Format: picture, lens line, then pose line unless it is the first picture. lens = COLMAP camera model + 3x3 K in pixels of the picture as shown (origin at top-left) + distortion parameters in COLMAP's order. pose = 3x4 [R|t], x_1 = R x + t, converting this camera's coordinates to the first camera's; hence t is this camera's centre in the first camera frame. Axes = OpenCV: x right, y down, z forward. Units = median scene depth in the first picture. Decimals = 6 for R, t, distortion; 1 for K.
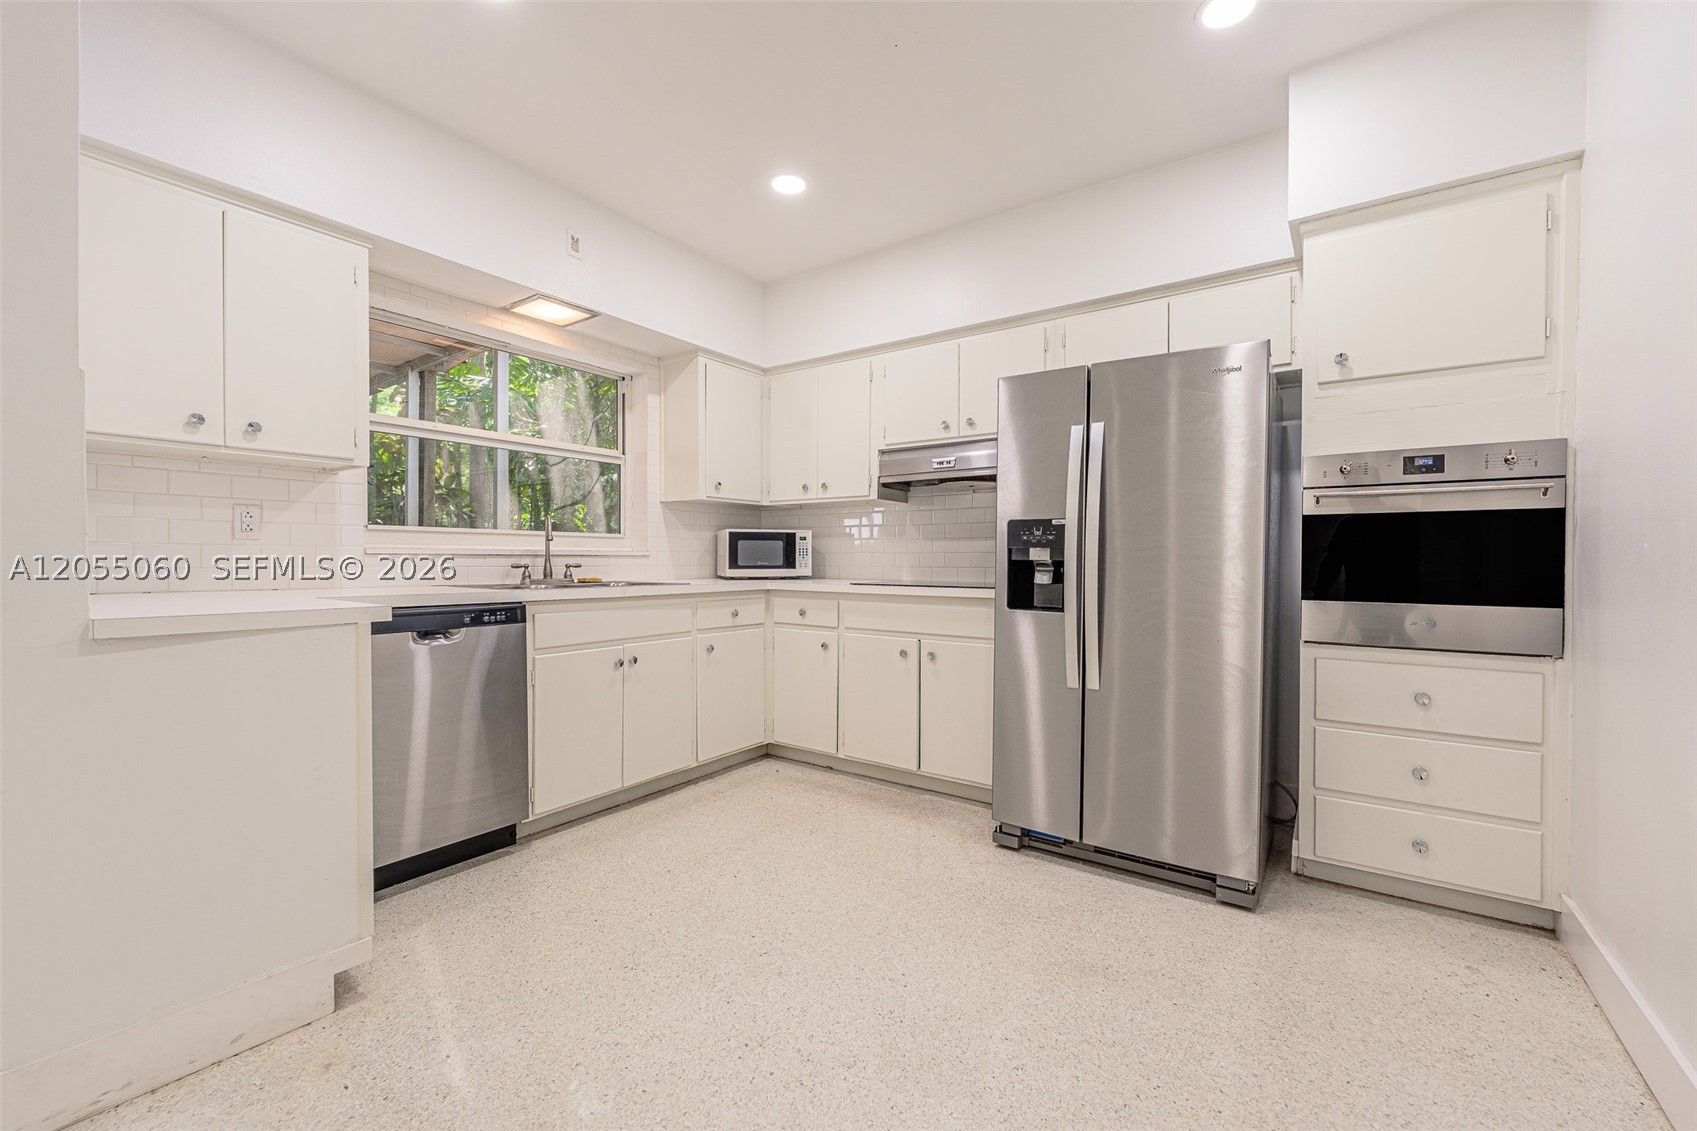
lens RADIAL K [[687.1, 0, 826.9], [0, 687.1, 568.7], [0, 0, 1]] dist [0.001930, -0.000922]
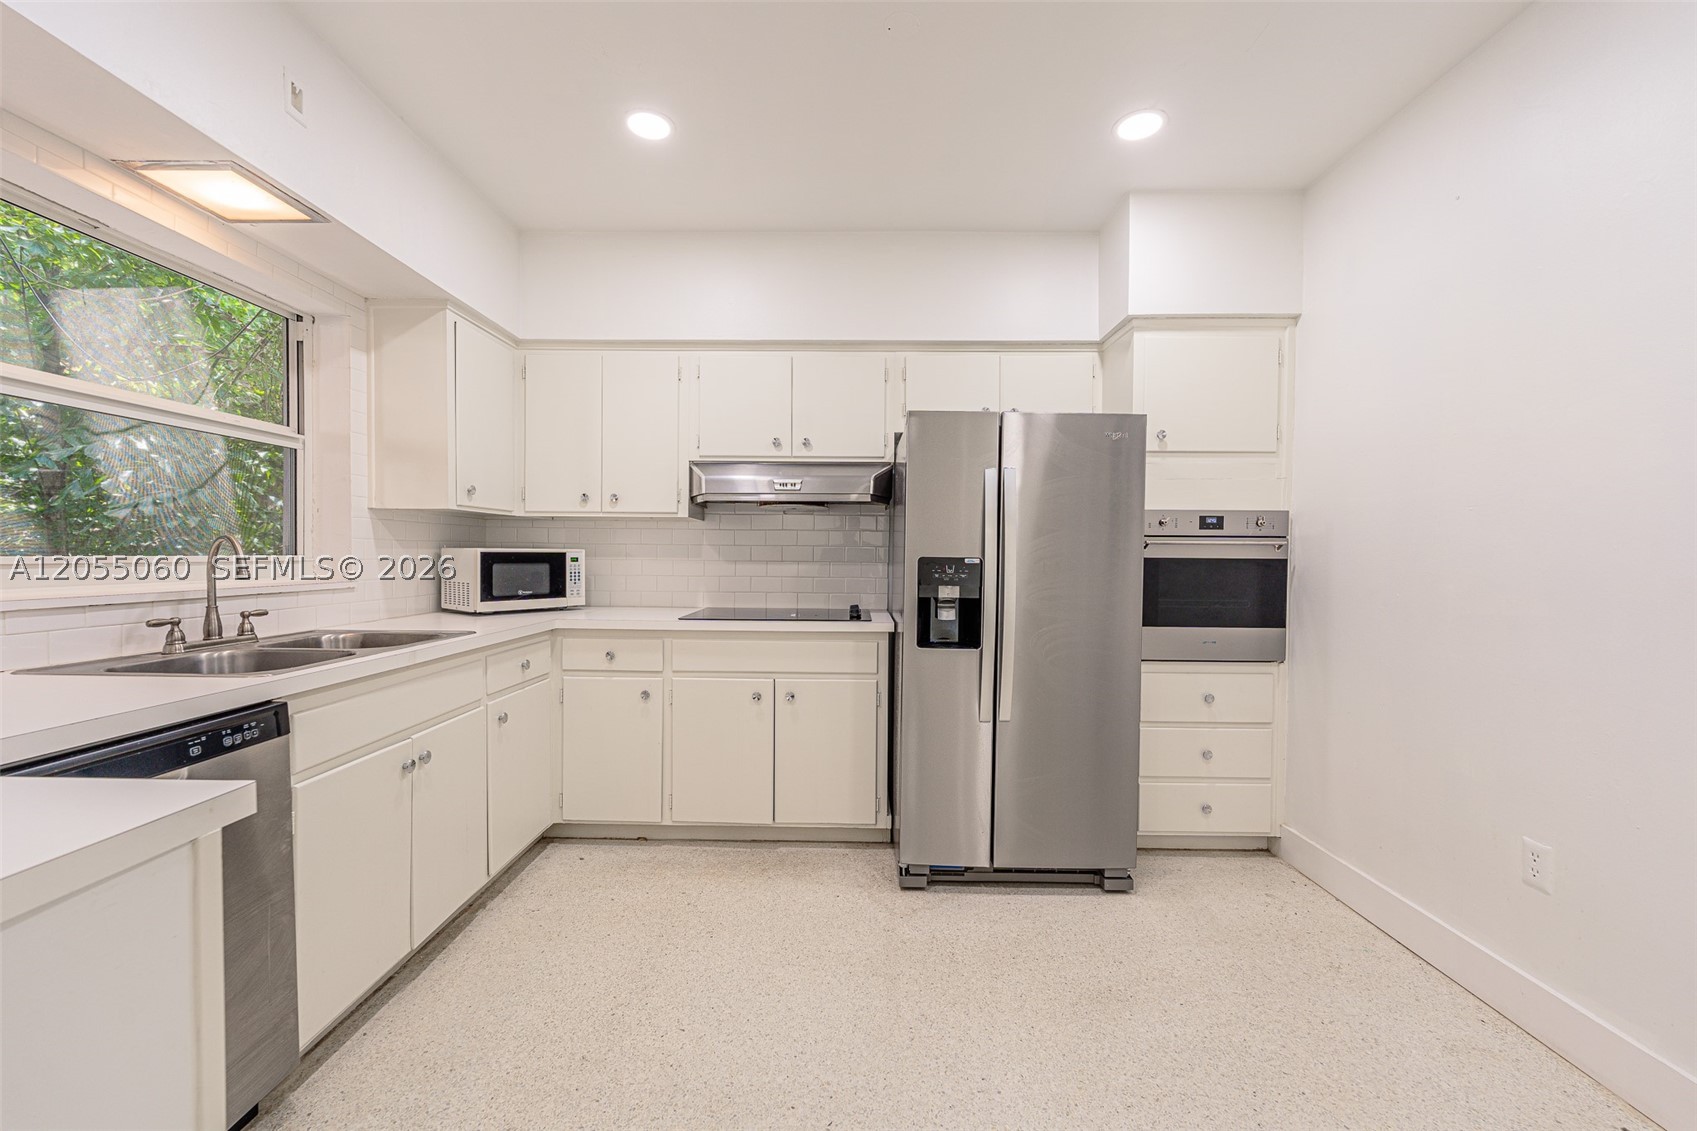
lens RADIAL K [[687.1, 0, 846.8], [0, 687.1, 570.0], [0, 0, 1]] dist [0.001930, -0.000922]
pose [[0.821437, -0.010501, 0.570202, -0.304990], [0.005186, 0.999927, 0.010945, -0.050951], [-0.570275, -0.006033, 0.821432, 0.202232]]
